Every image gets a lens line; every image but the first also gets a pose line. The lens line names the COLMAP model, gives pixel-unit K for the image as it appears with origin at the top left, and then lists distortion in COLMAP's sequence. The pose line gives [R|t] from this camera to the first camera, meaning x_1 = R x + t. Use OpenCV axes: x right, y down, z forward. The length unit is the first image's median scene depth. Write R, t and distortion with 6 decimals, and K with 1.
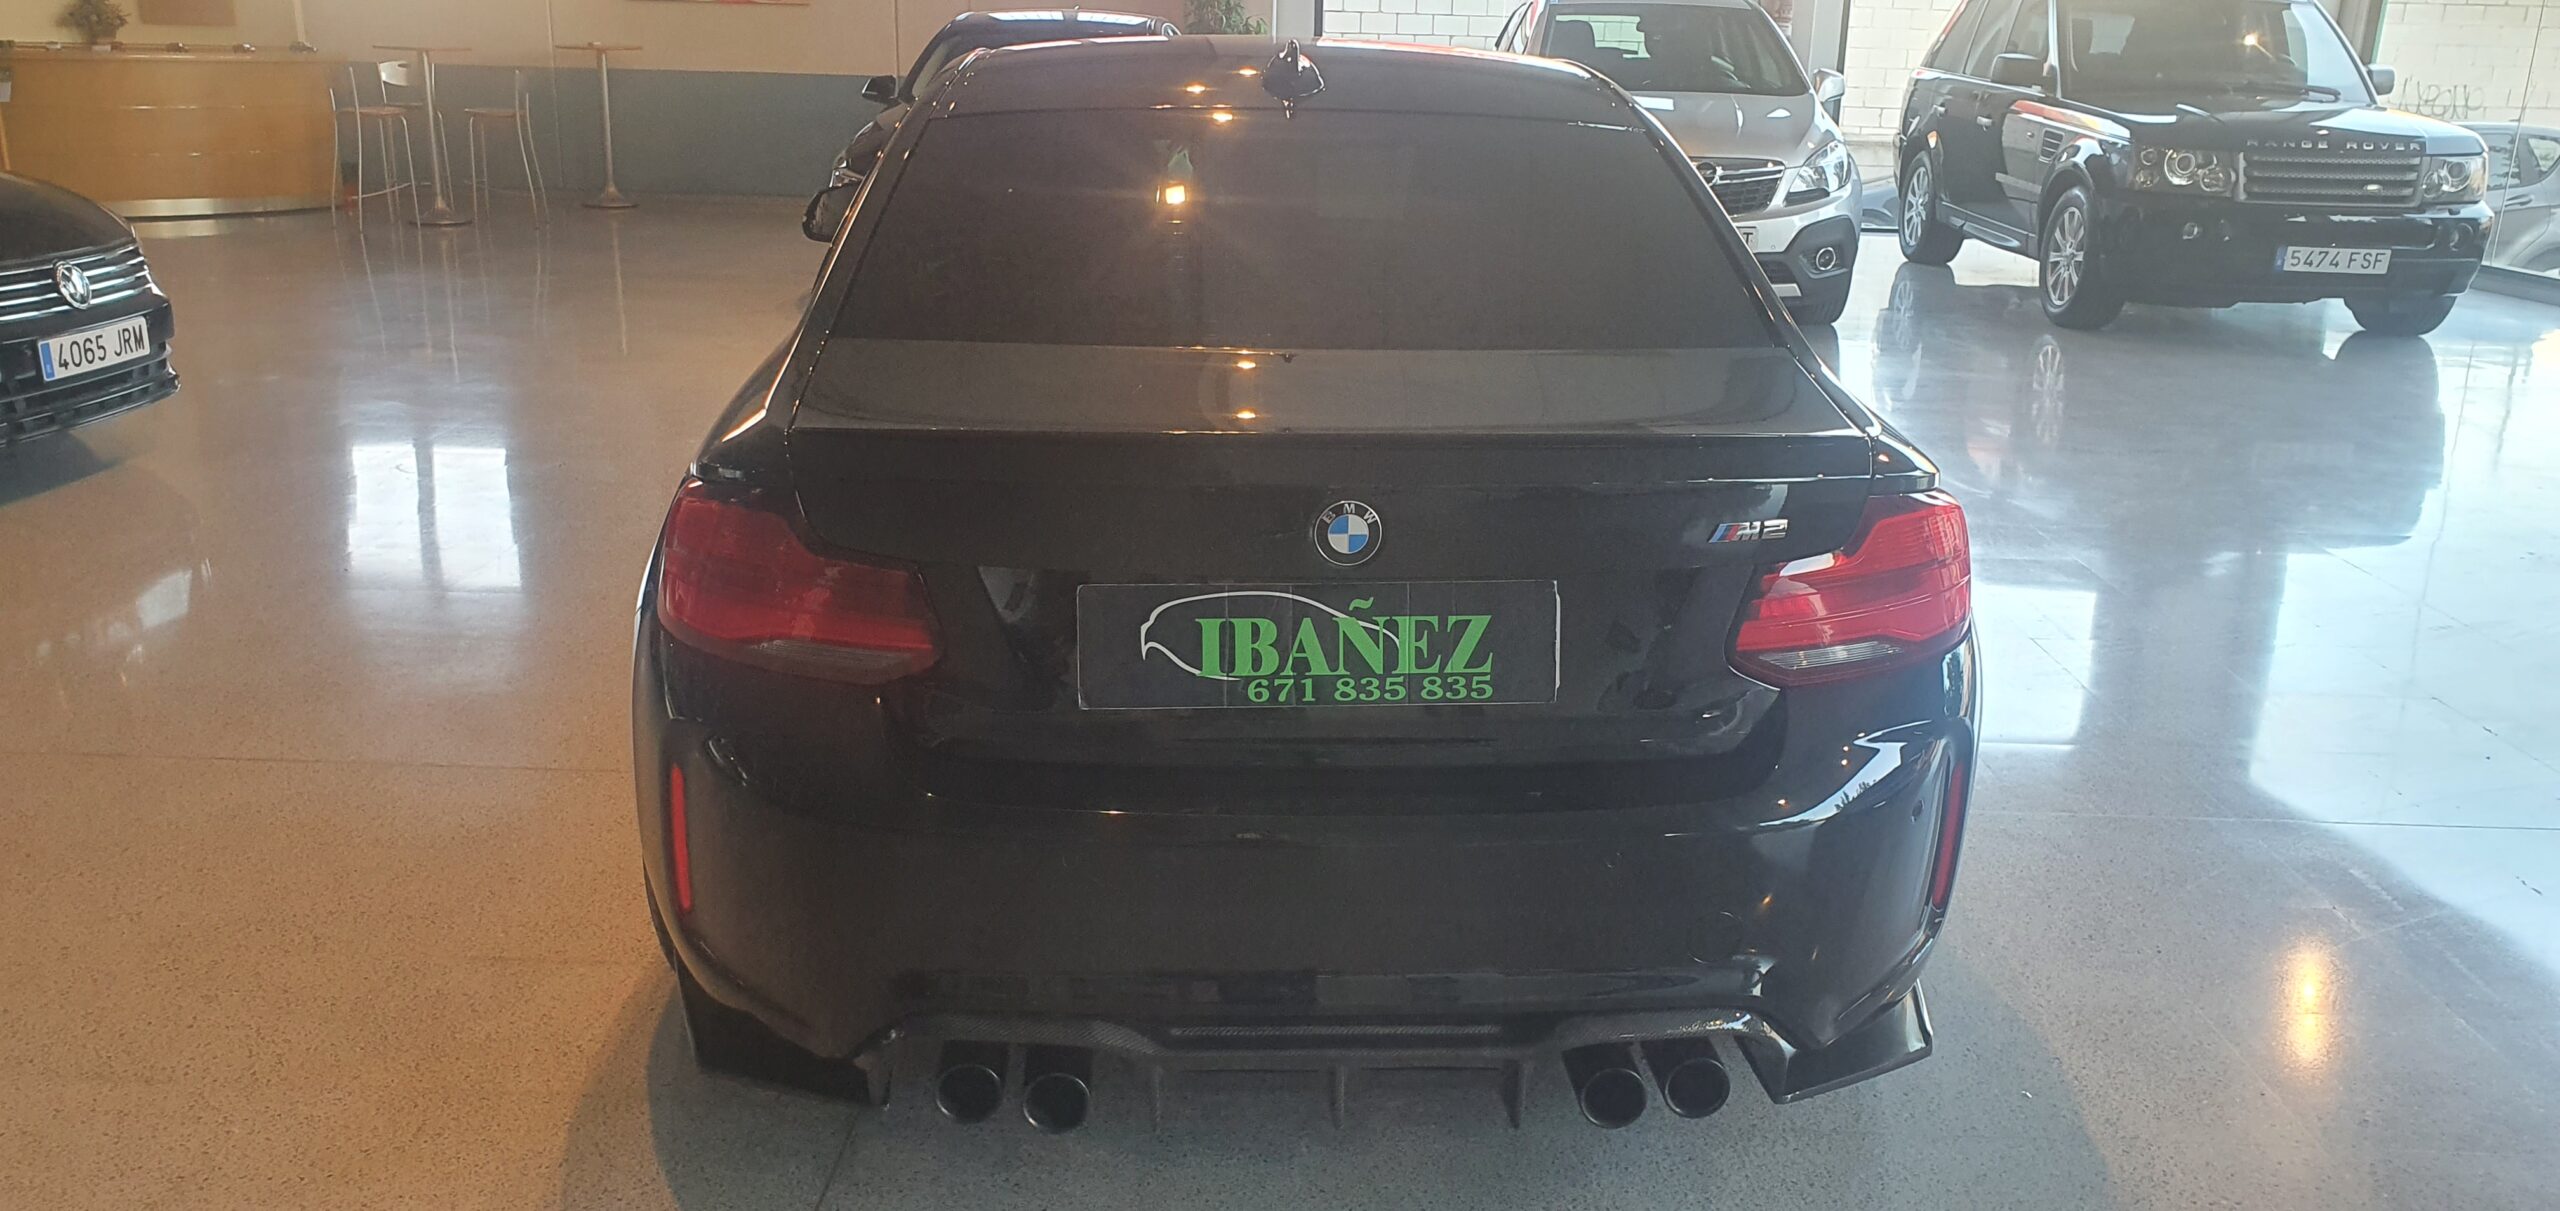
lens RADIAL K [[1898.2, 0, 1285.5], [0, 1898.2, 610.8], [0, 0, 1]] dist [0.014239, -0.010335]
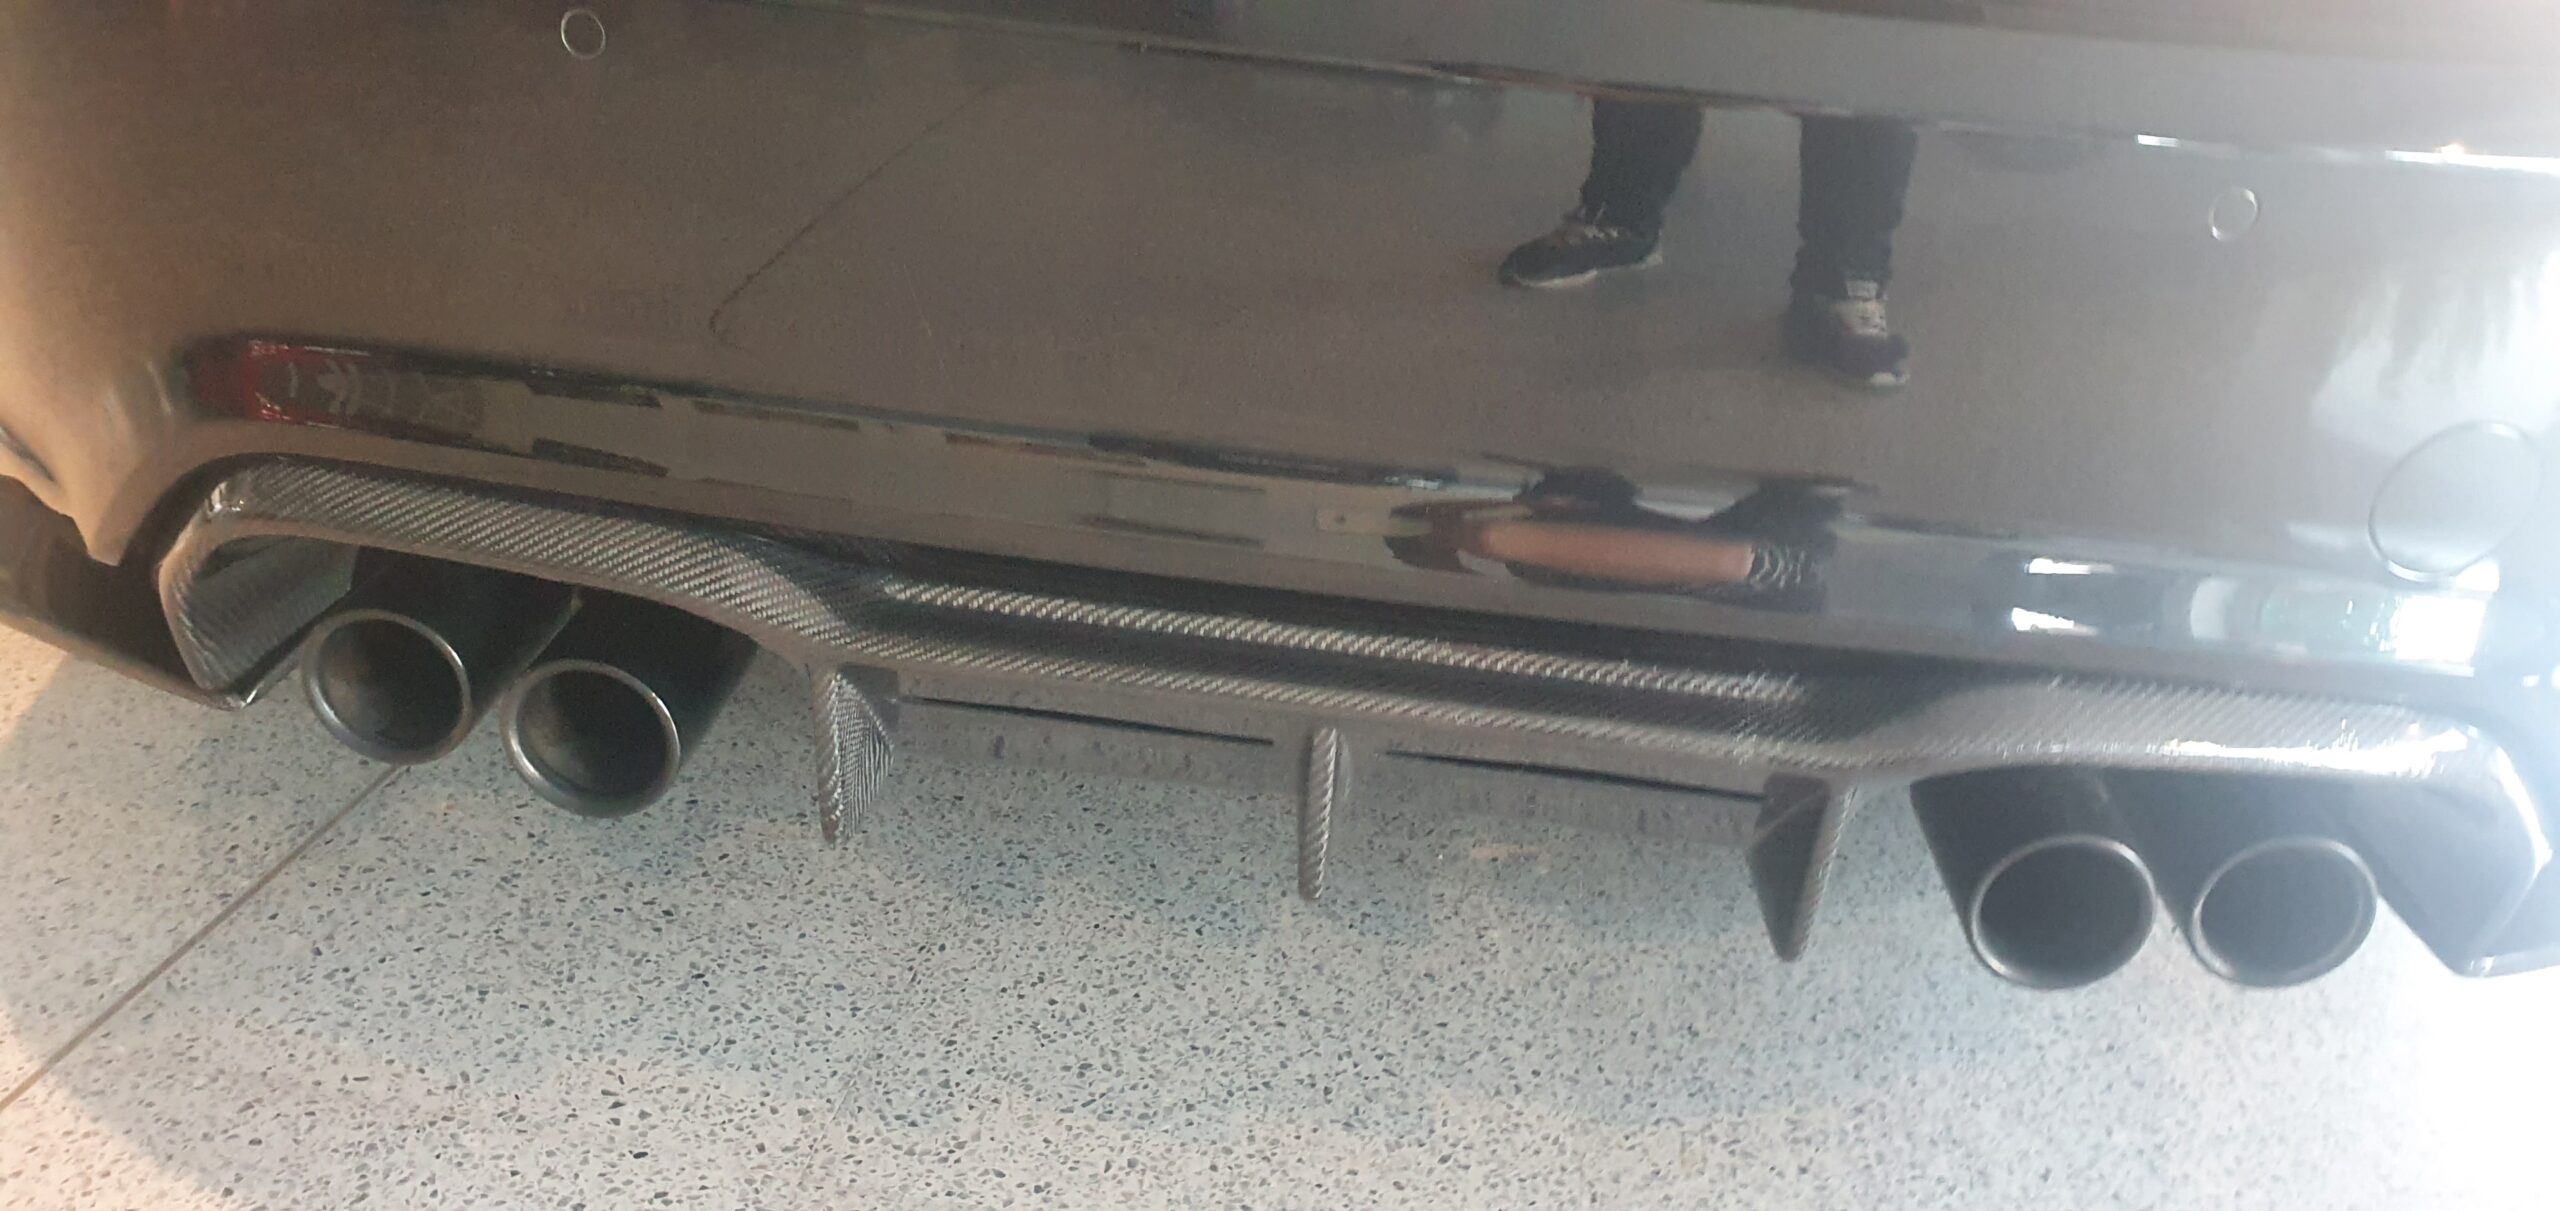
lens RADIAL K [[1898.2, 0, 1275.4], [0, 1898.2, 604.1], [0, 0, 1]] dist [0.014239, -0.010335]
pose [[0.989221, 0.116494, -0.088718, 0.047527], [-0.103184, 0.984452, 0.142154, 0.161555], [0.103898, -0.131468, 0.985861, 0.631701]]
